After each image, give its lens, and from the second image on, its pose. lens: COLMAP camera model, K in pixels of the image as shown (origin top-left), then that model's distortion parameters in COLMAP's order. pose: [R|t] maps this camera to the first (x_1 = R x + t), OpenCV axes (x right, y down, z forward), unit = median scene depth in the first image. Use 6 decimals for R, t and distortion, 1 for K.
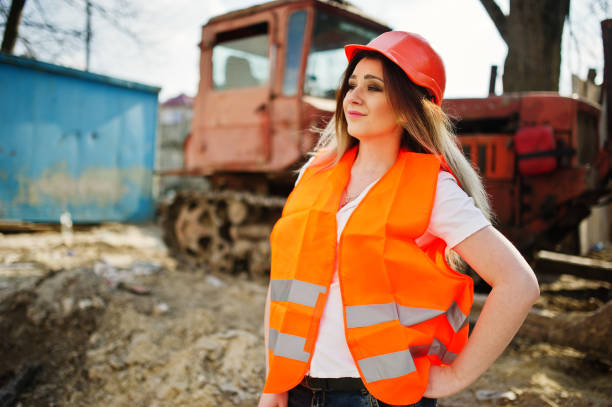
lens RADIAL K [[592.7, 0, 306.0], [0, 592.7, 203.5], [0, 0, 1]] dist [-0.049847, 0.078453]
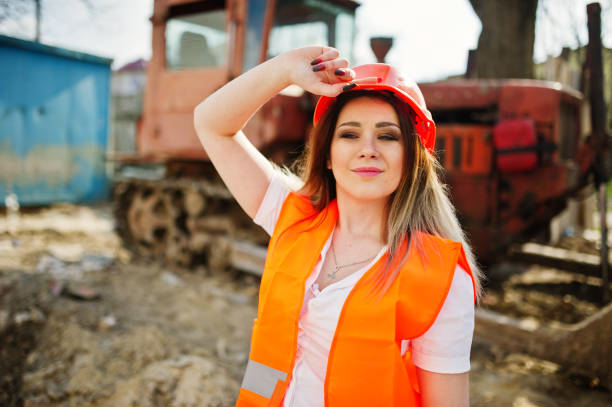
lens RADIAL K [[592.7, 0, 306.0], [0, 592.7, 203.5], [0, 0, 1]] dist [-0.049847, 0.078453]
pose [[0.998116, -0.003877, 0.061238, 0.002285], [0.000257, 0.998257, 0.059011, -0.051488], [-0.061360, -0.058884, 0.996377, 0.084265]]
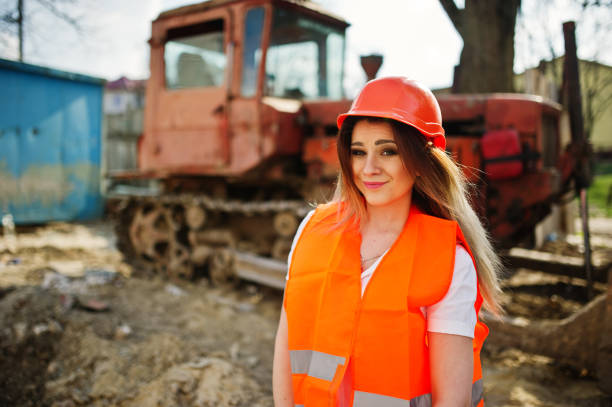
lens RADIAL K [[592.7, 0, 306.0], [0, 592.7, 203.5], [0, 0, 1]] dist [-0.049847, 0.078453]
pose [[0.995586, -0.025811, 0.090233, -0.030998], [0.022747, 0.999135, 0.034815, -0.048112], [-0.091054, -0.032609, 0.995312, 0.034255]]
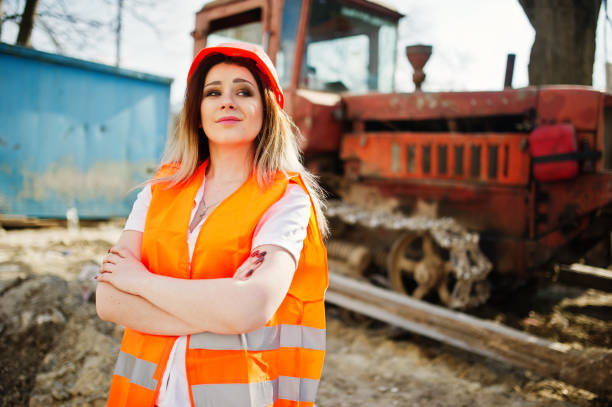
lens RADIAL K [[592.7, 0, 306.0], [0, 592.7, 203.5], [0, 0, 1]] dist [-0.049847, 0.078453]
pose [[0.998004, 0.011004, -0.062181, 0.079001], [-0.009919, 0.999794, 0.017736, -0.026548], [0.062364, -0.017084, 0.997907, 0.109801]]
